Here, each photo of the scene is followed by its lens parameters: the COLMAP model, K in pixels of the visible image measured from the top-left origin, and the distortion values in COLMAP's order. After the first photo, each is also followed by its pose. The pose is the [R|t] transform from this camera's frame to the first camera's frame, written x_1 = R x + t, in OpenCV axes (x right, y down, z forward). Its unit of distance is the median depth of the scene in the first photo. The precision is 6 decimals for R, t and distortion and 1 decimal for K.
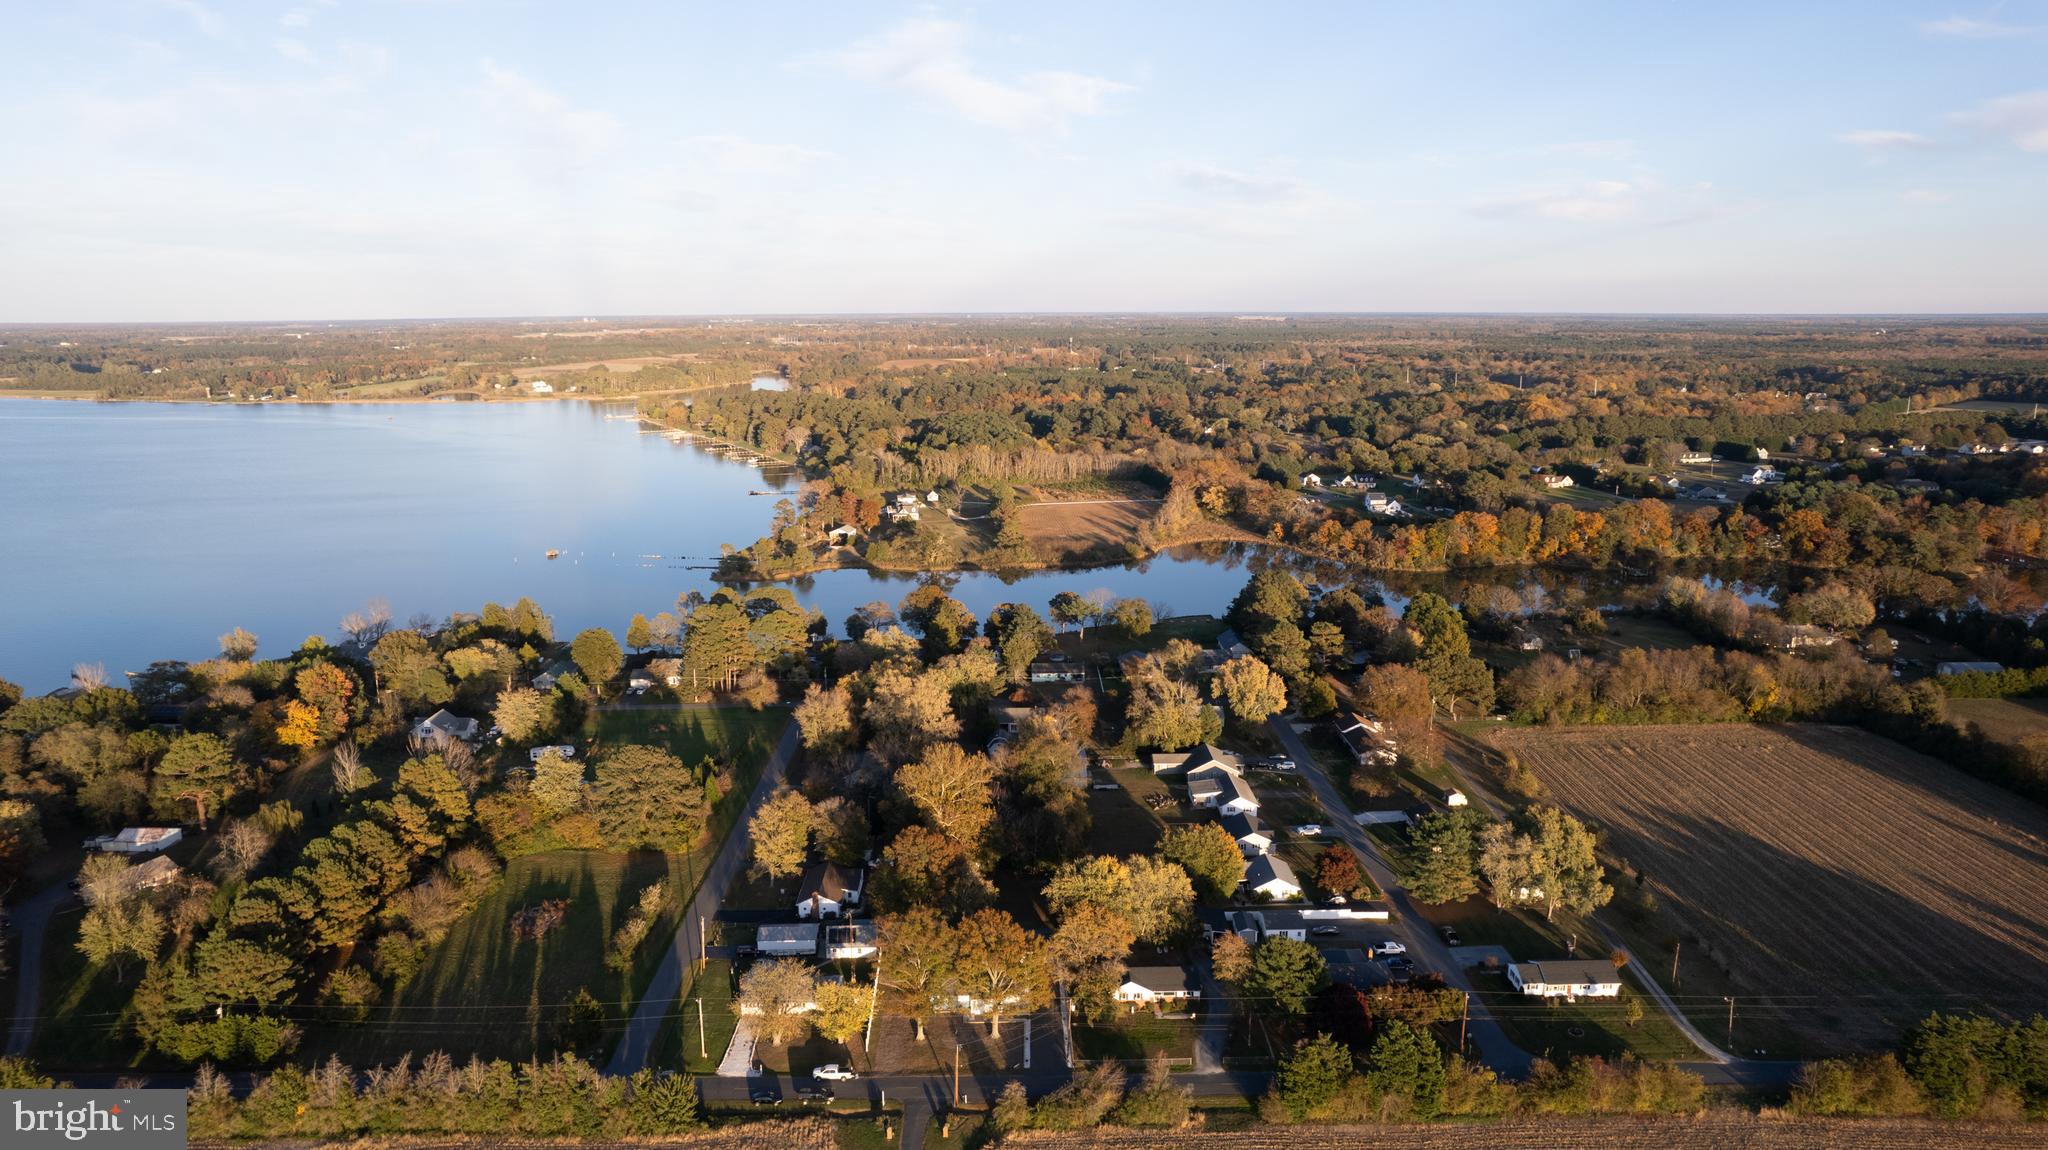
lens RADIAL K [[1315.6, 0, 1020.7], [0, 1315.6, 576.5], [0, 0, 1]] dist [-0.074596, 0.070032]
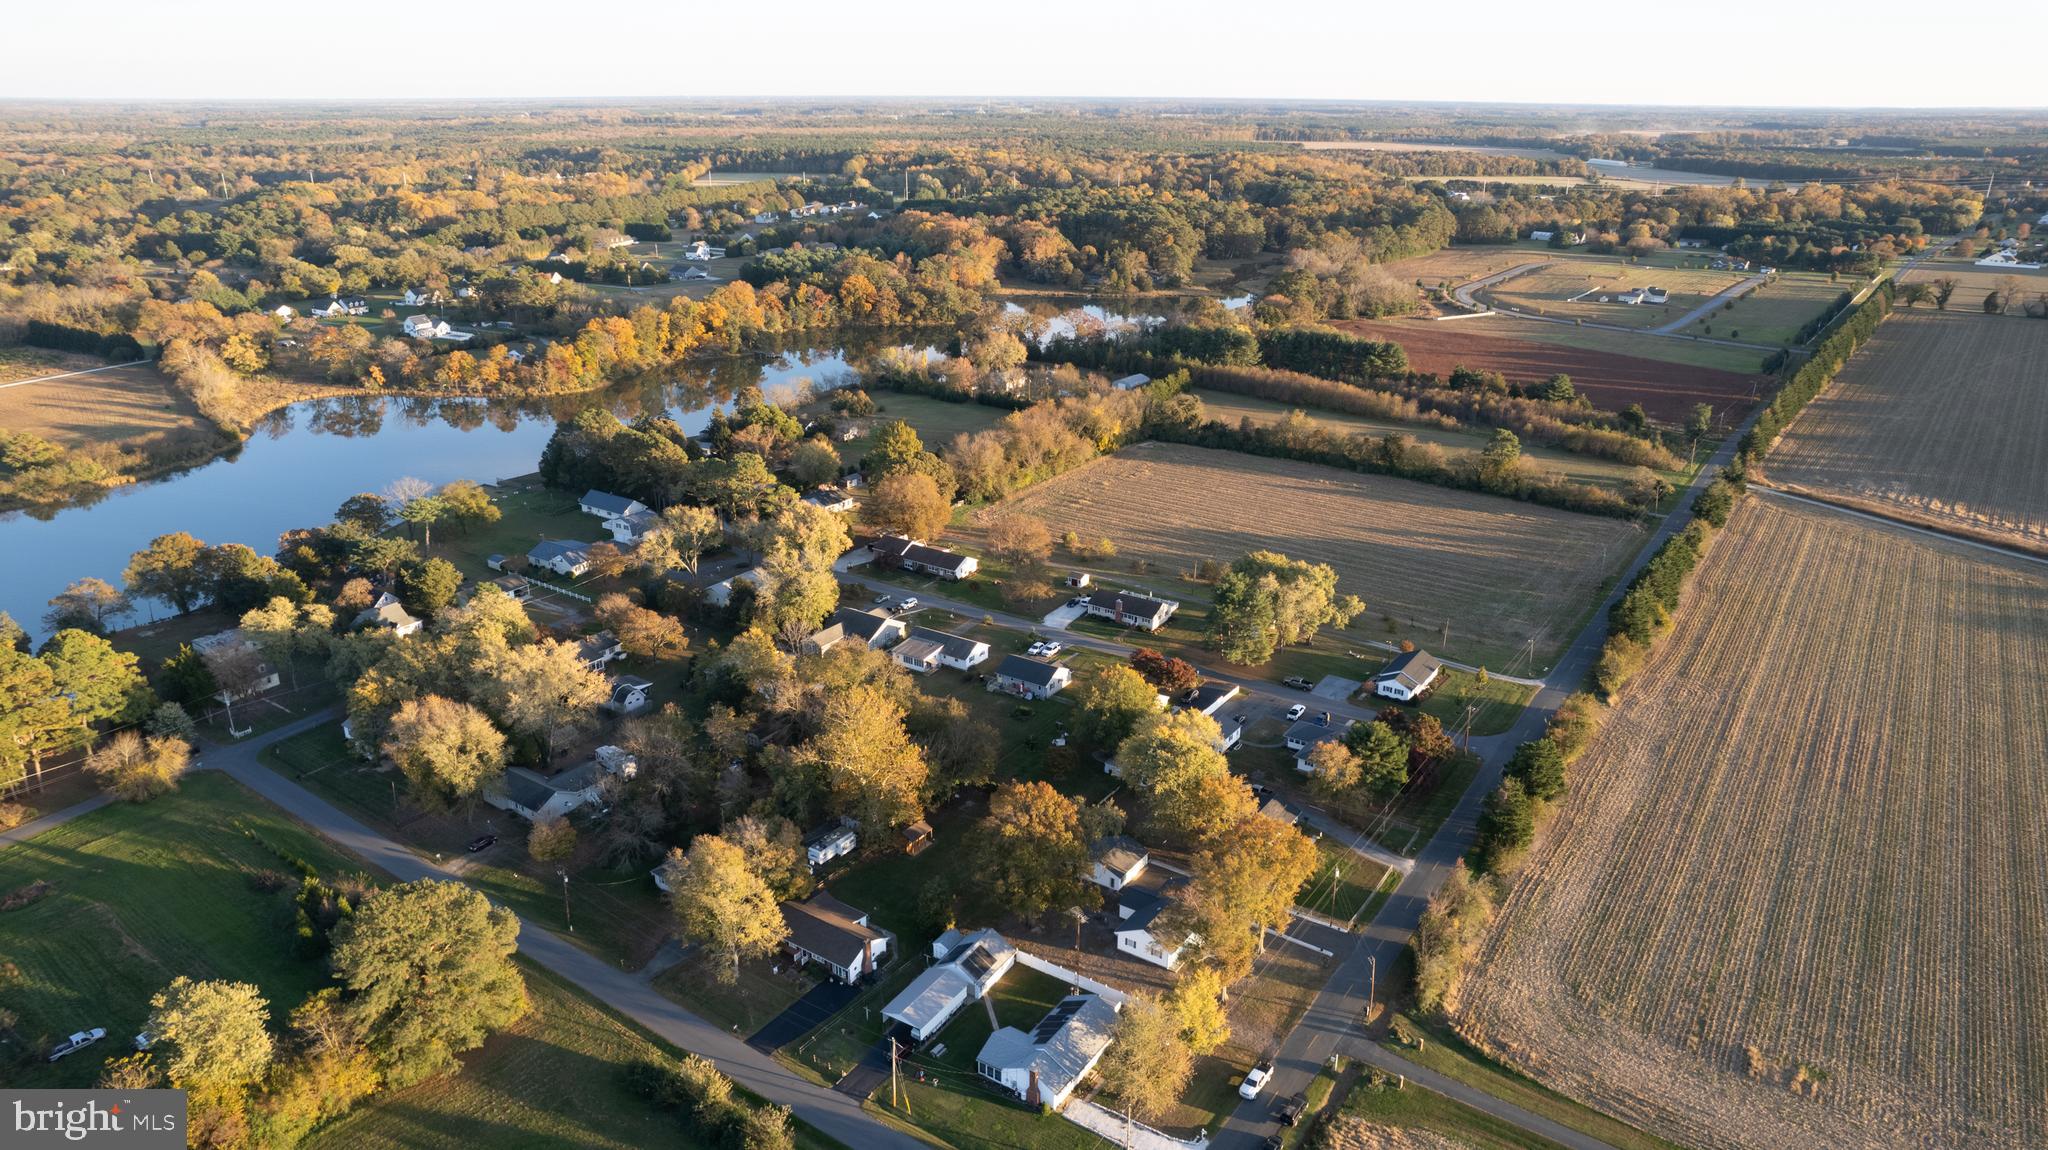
lens RADIAL K [[1315.6, 0, 1020.7], [0, 1315.6, 576.5], [0, 0, 1]] dist [-0.074596, 0.070032]
pose [[0.571499, -0.281664, 0.770750, -0.252259], [0.159904, 0.959467, 0.232062, -0.041488], [-0.804873, -0.009377, 0.593373, 0.215958]]
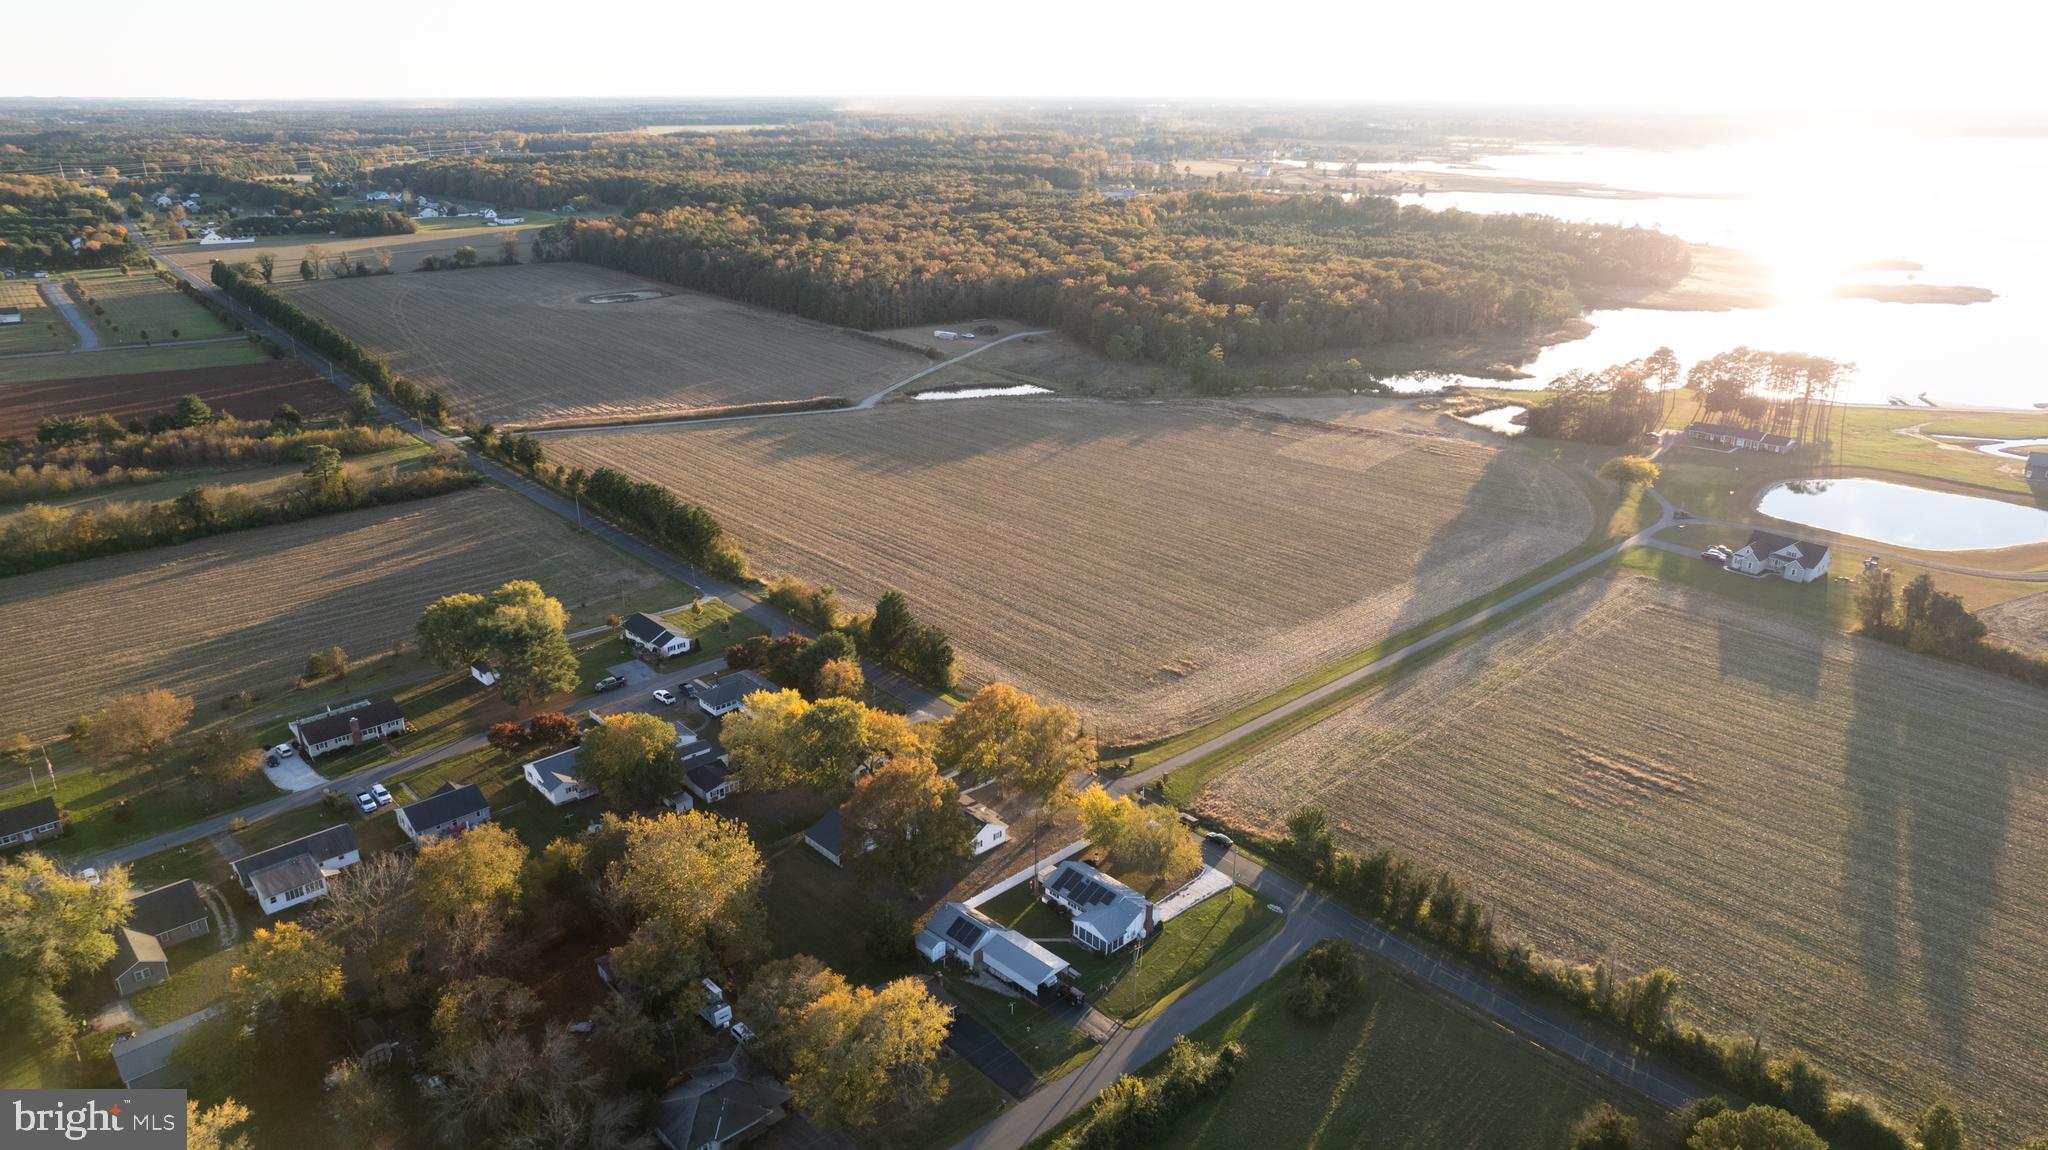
lens RADIAL K [[1315.6, 0, 1020.7], [0, 1315.6, 576.5], [0, 0, 1]] dist [-0.074596, 0.070032]
pose [[-0.674844, -0.258171, 0.691327, -0.253230], [0.147975, 0.870441, 0.469507, -0.104843], [-0.722972, 0.419143, -0.549209, 0.525842]]
